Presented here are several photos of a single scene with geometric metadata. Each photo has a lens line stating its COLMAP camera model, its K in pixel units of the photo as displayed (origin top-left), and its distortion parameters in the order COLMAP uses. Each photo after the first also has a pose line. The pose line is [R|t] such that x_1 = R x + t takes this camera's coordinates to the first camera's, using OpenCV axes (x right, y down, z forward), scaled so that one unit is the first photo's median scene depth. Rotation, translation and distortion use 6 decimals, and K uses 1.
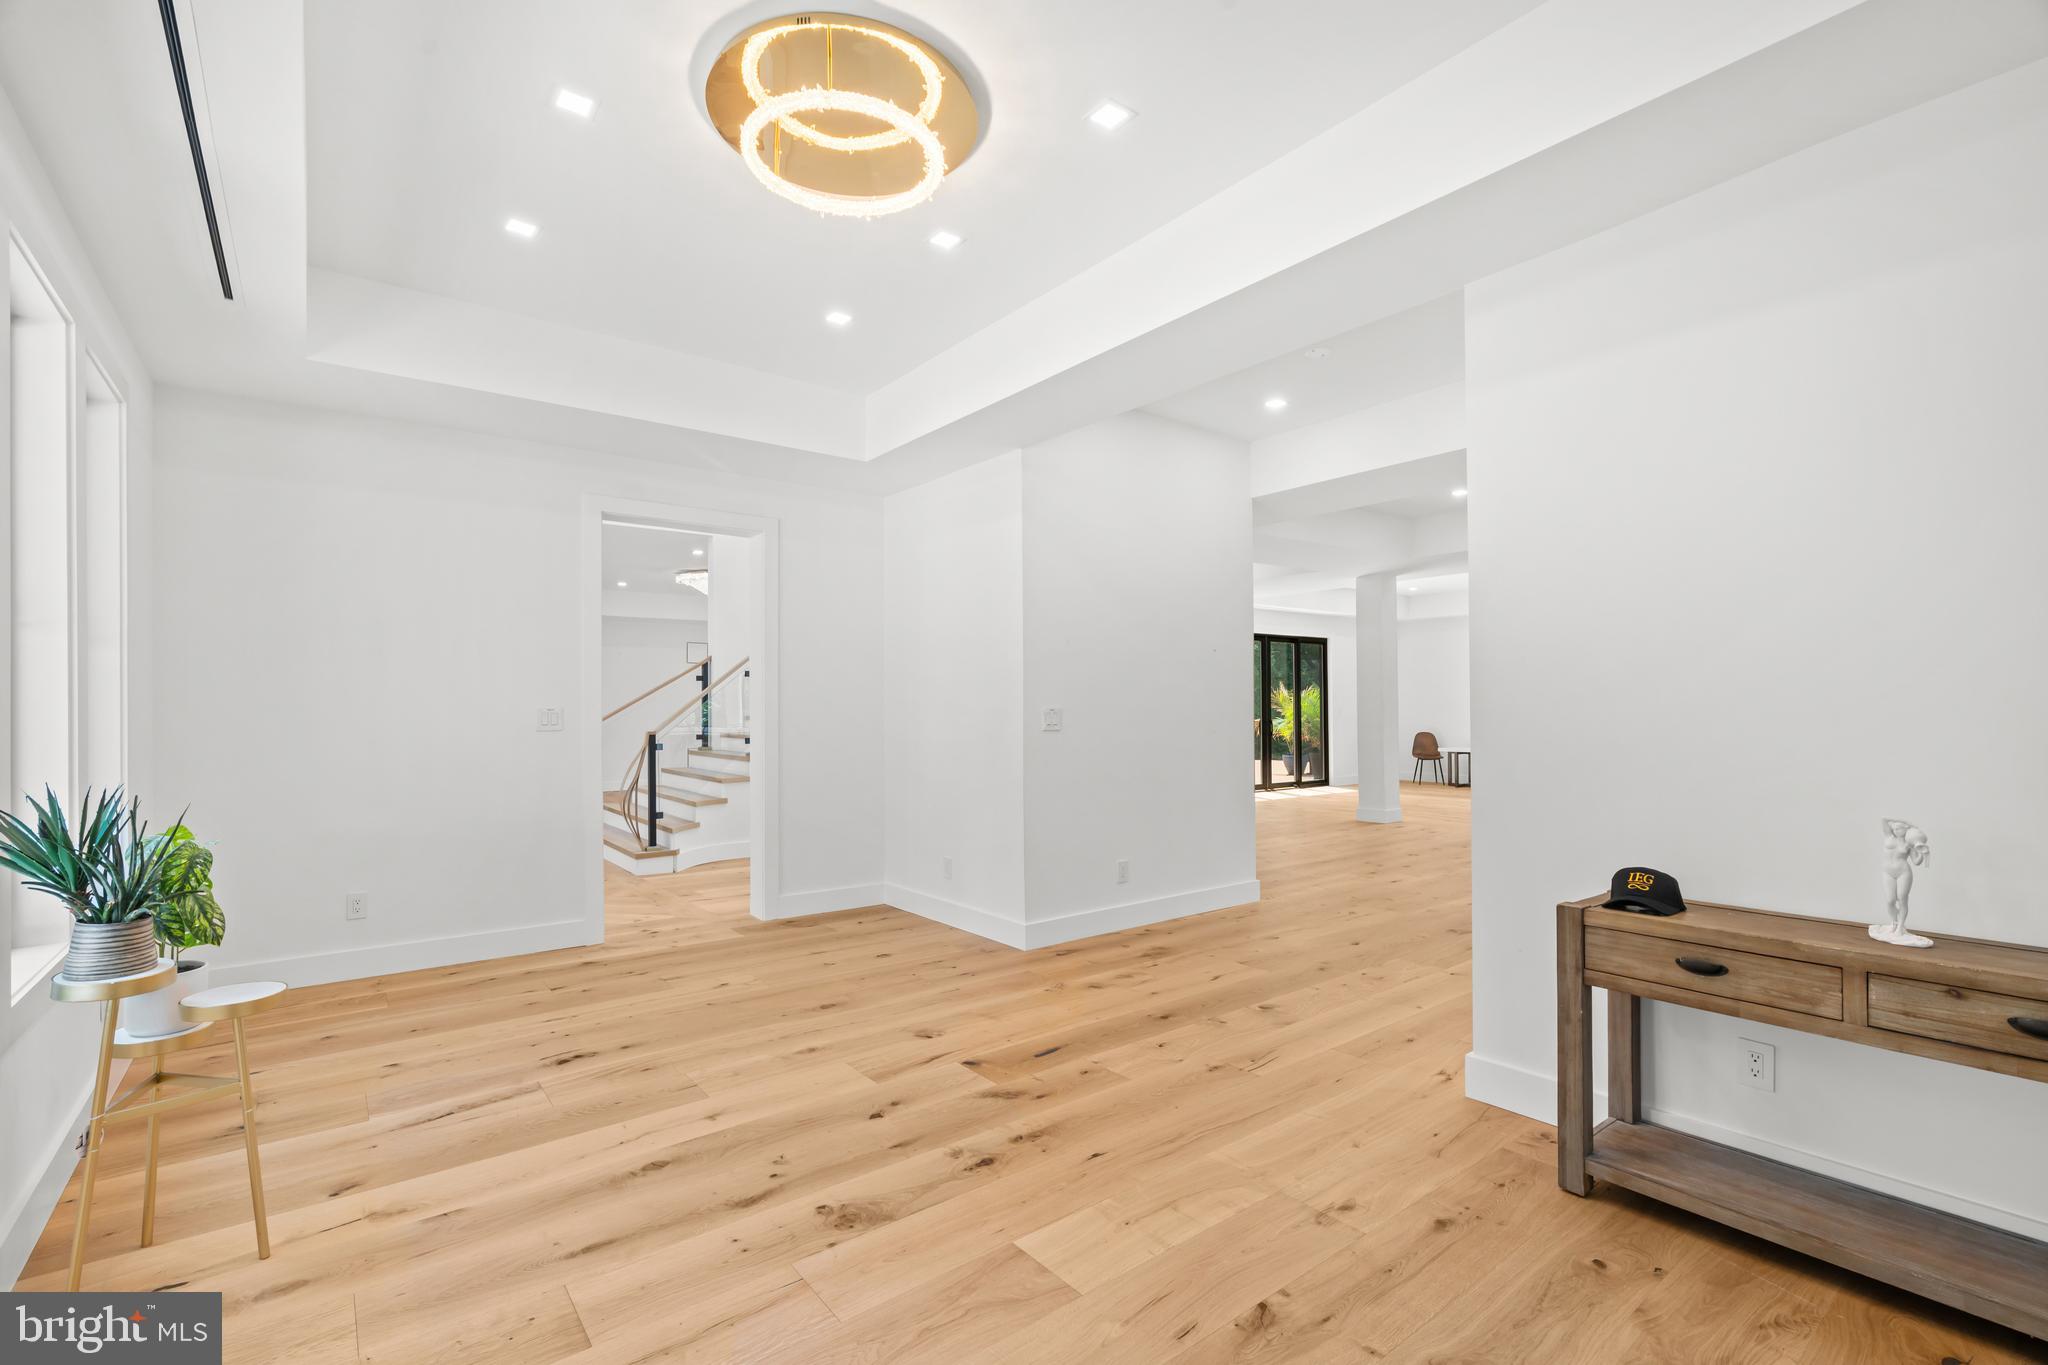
lens RADIAL K [[916.6, 0, 1024.0], [0, 916.6, 682.5], [0, 0, 1]] dist [-0.006309, 0.000356]
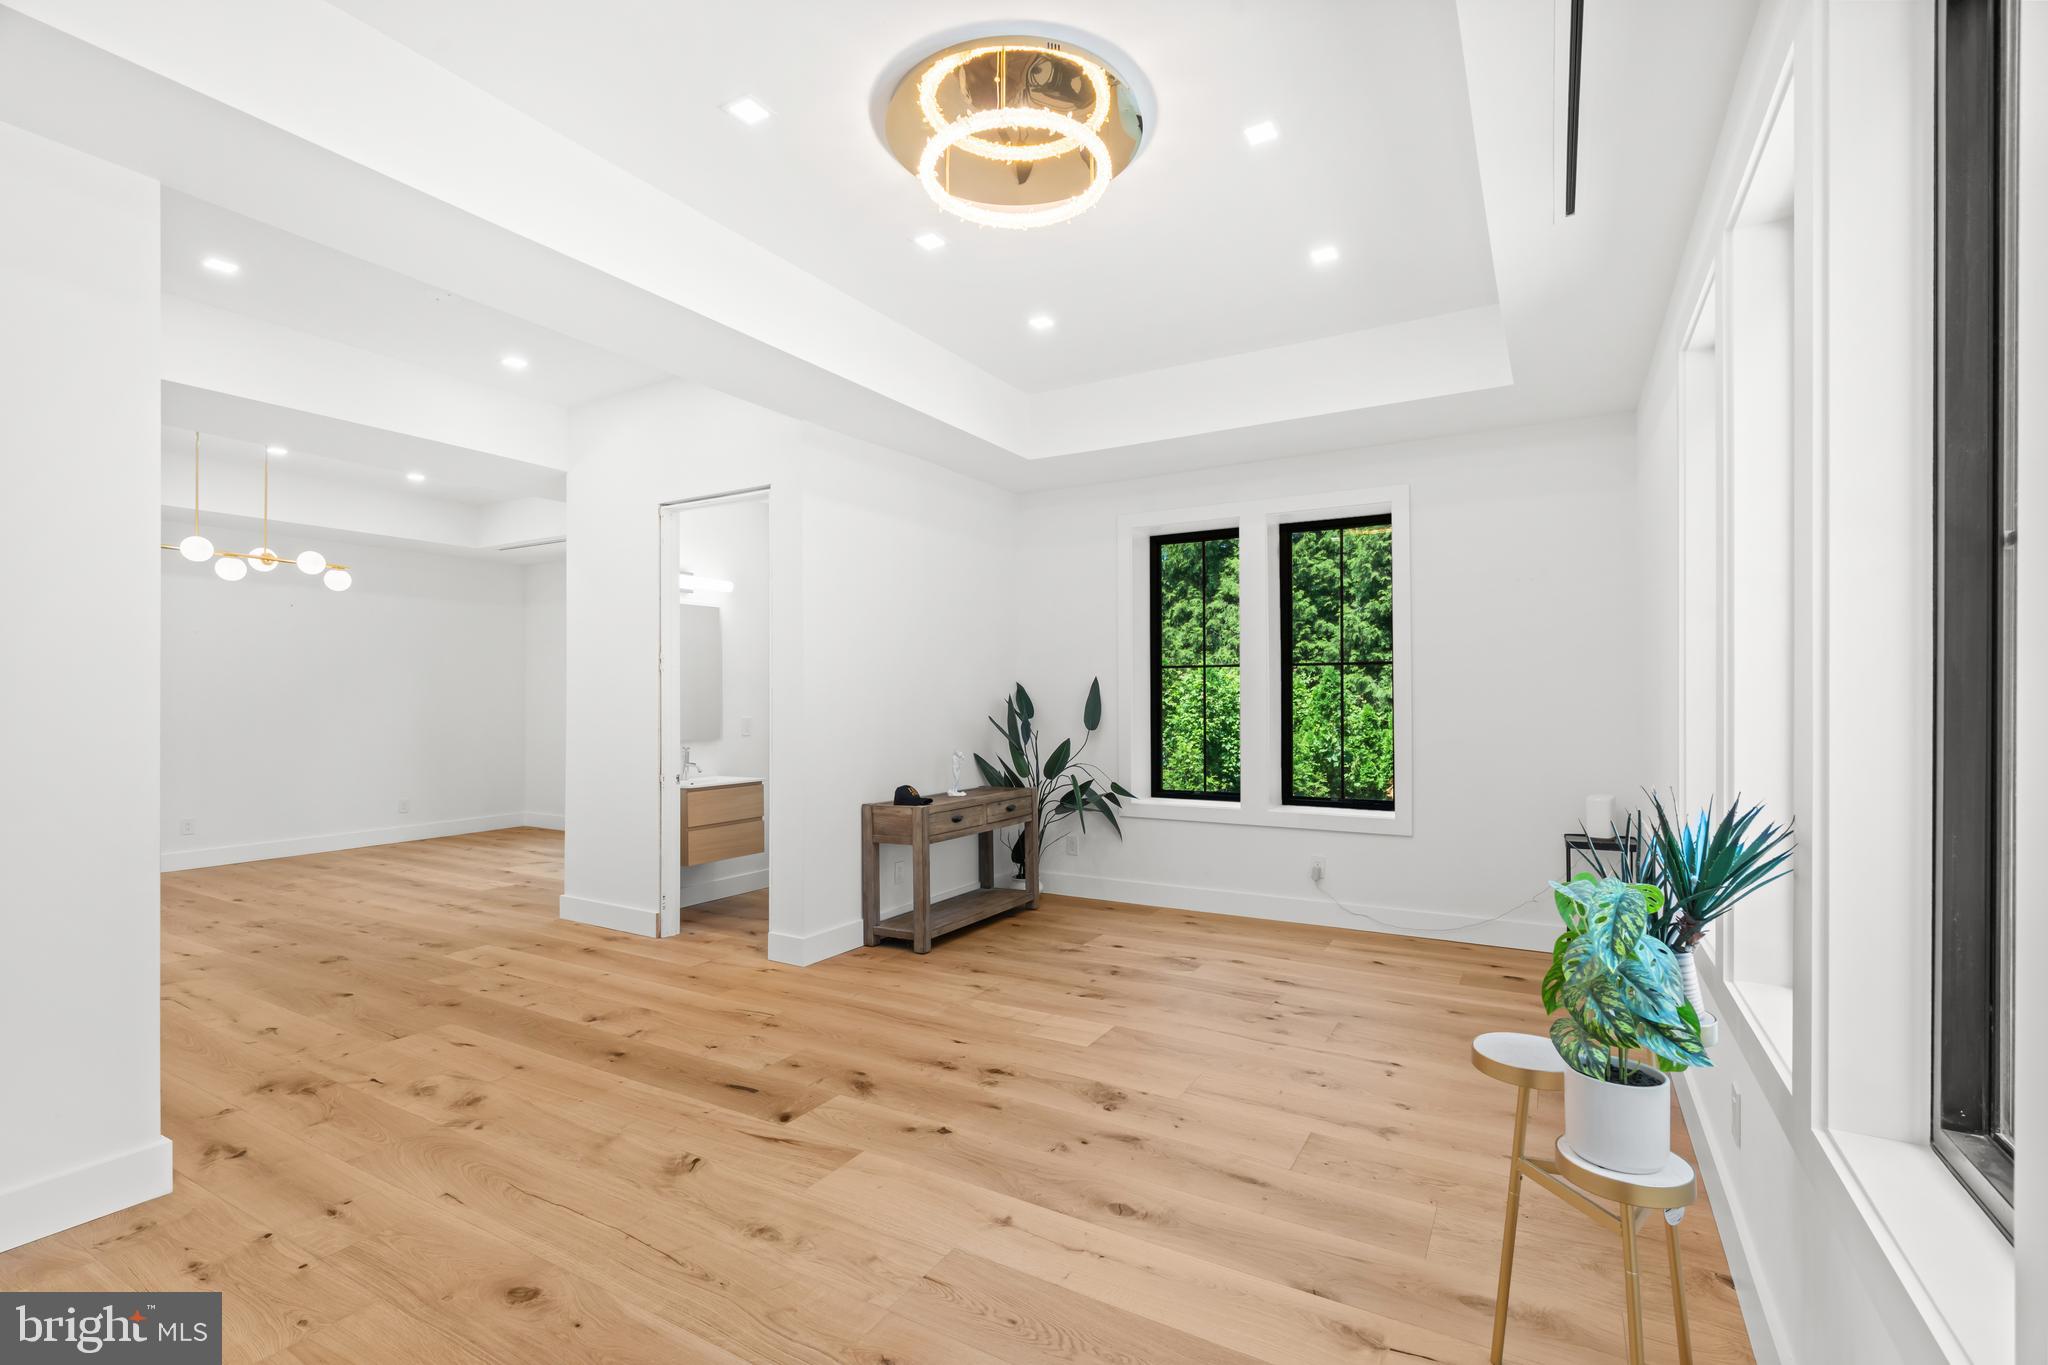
lens RADIAL K [[916.6, 0, 1024.0], [0, 916.6, 682.5], [0, 0, 1]] dist [-0.006309, 0.000356]
pose [[-0.369295, 0.025100, 0.928973, -1.035732], [-0.018973, 0.999223, -0.034540, 0.035801], [-0.929119, -0.030381, -0.368532, 1.222585]]
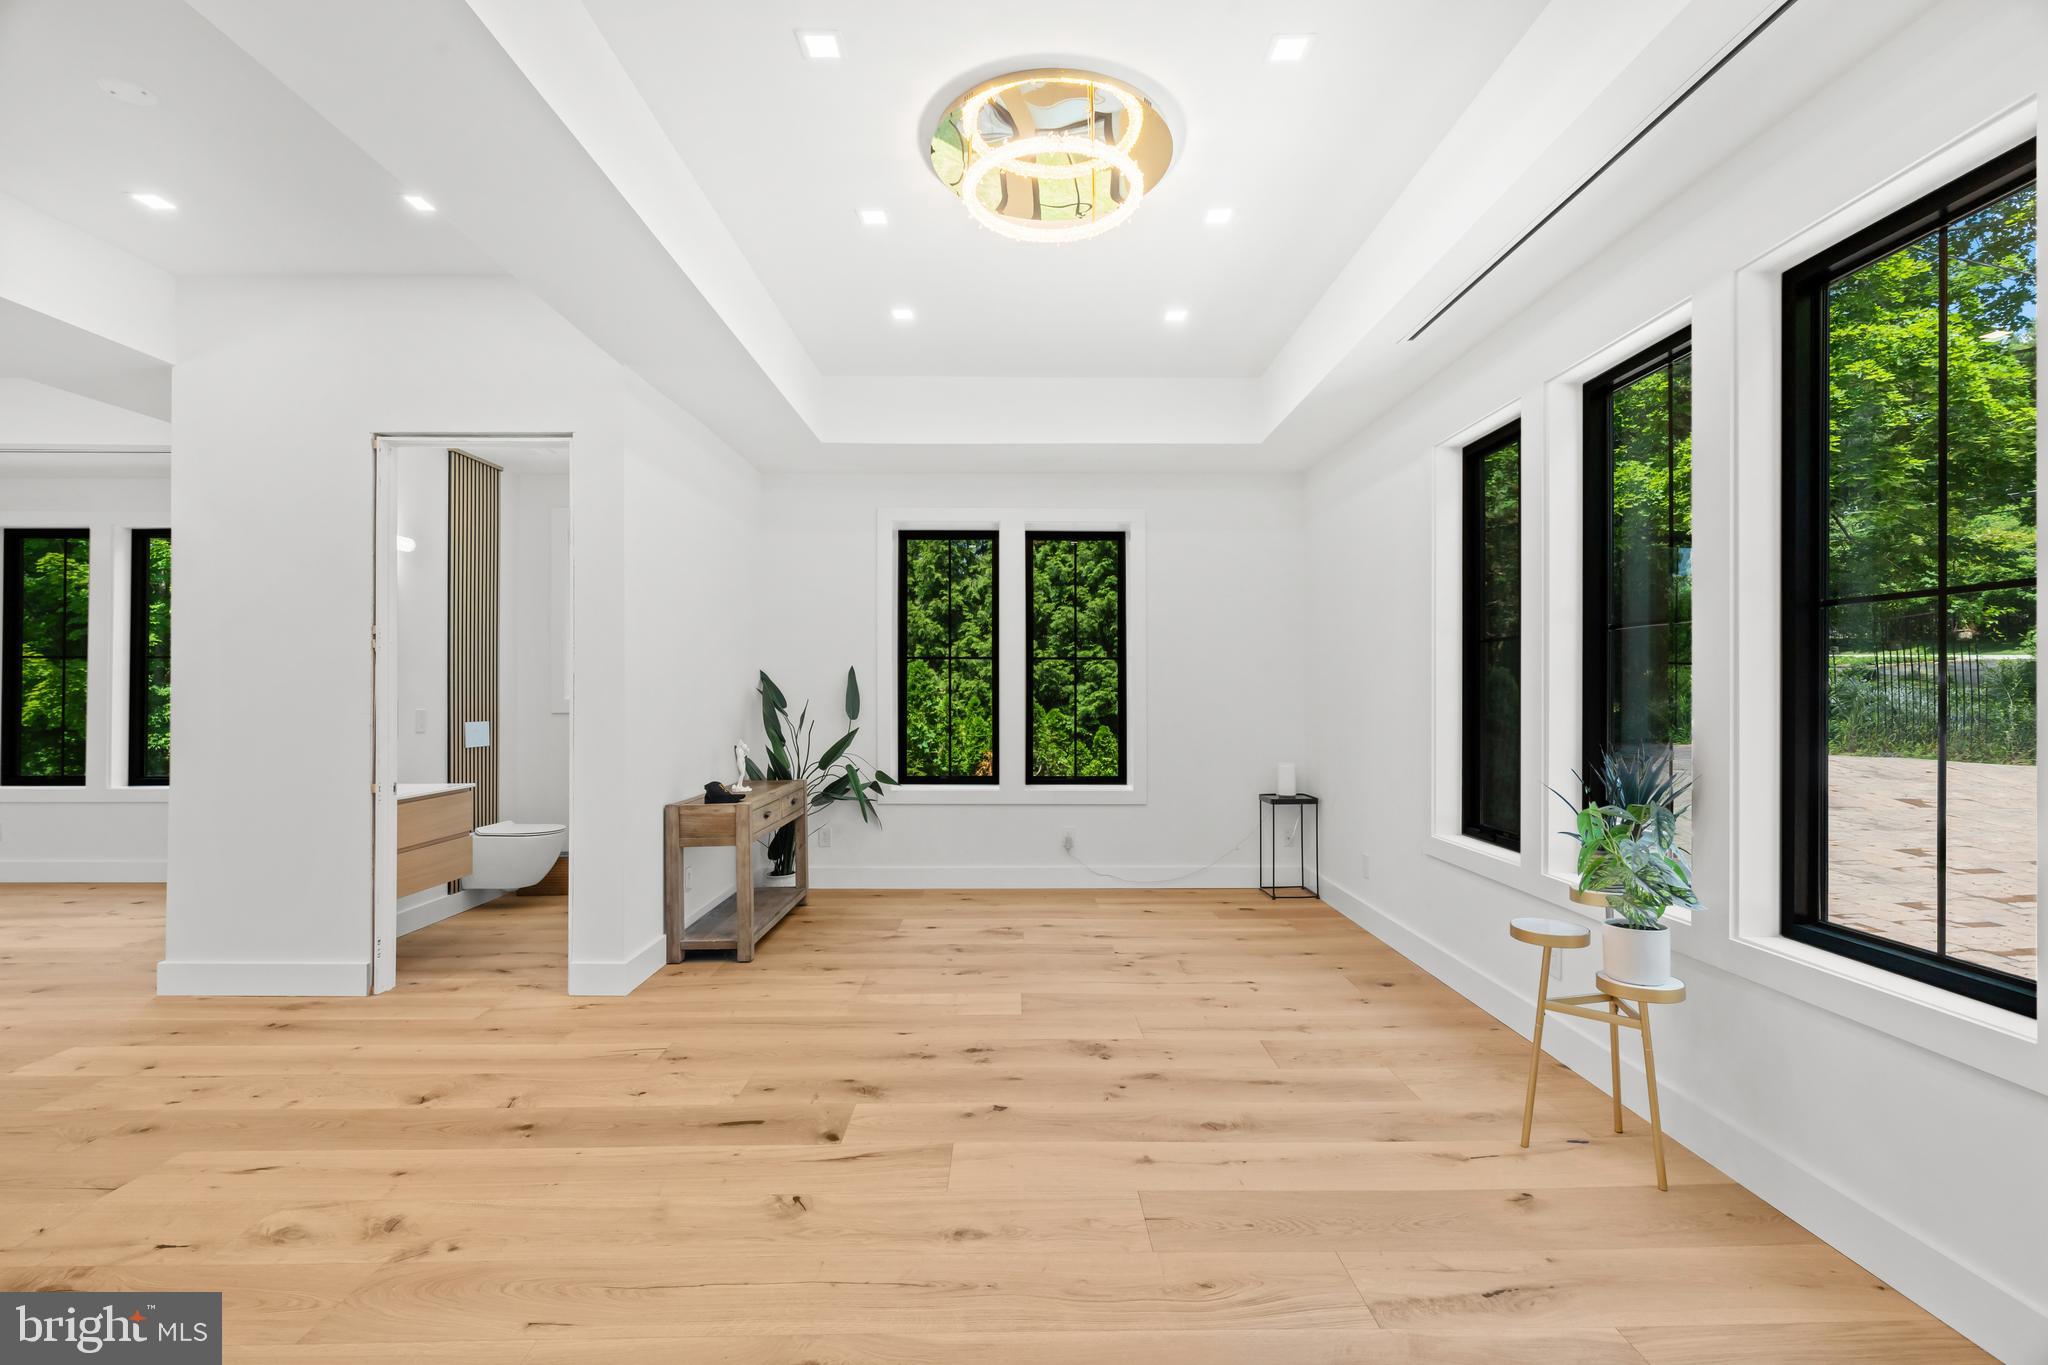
lens RADIAL K [[913.0, 0, 1022.9], [0, 913.0, 670.9], [0, 0, 1]] dist [-0.003870, 0.000469]
pose [[-0.794567, 0.018605, 0.606892, -0.741940], [-0.011670, 0.998878, -0.045901, 0.048812], [-0.607065, -0.043554, -0.793458, 1.688179]]
